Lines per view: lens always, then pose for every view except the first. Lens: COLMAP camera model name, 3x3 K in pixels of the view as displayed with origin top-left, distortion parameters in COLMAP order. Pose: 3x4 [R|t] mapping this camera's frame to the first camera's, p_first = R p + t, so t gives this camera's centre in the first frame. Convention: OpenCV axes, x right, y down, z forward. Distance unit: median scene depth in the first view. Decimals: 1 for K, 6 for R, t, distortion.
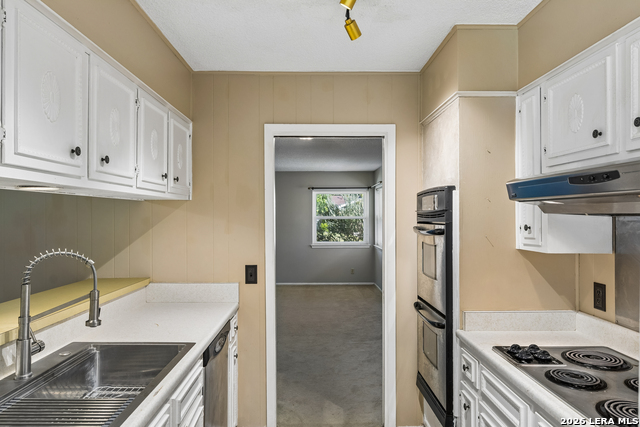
lens RADIAL K [[422.1, 0, 320.0], [0, 422.1, 213.5], [0, 0, 1]] dist [-0.005197, -0.000539]
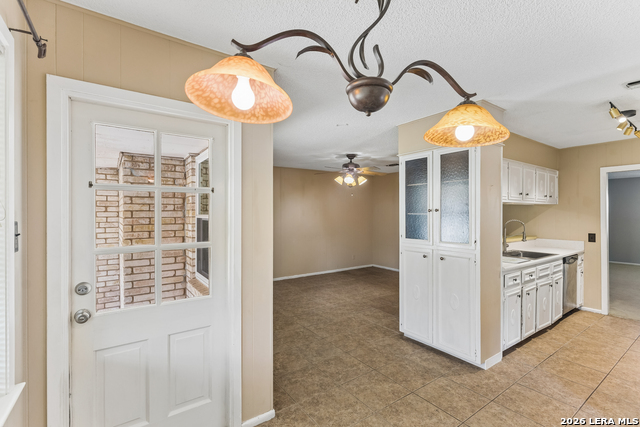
lens RADIAL K [[290.7, 0, 320.0], [0, 290.7, 213.5], [0, 0, 1]] dist [0.000811, 0.000076]
pose [[0.559680, 0.003336, -0.828702, 0.303238], [0.005257, 0.999957, 0.007575, 0.000674], [0.828692, -0.008596, 0.559638, -1.027597]]
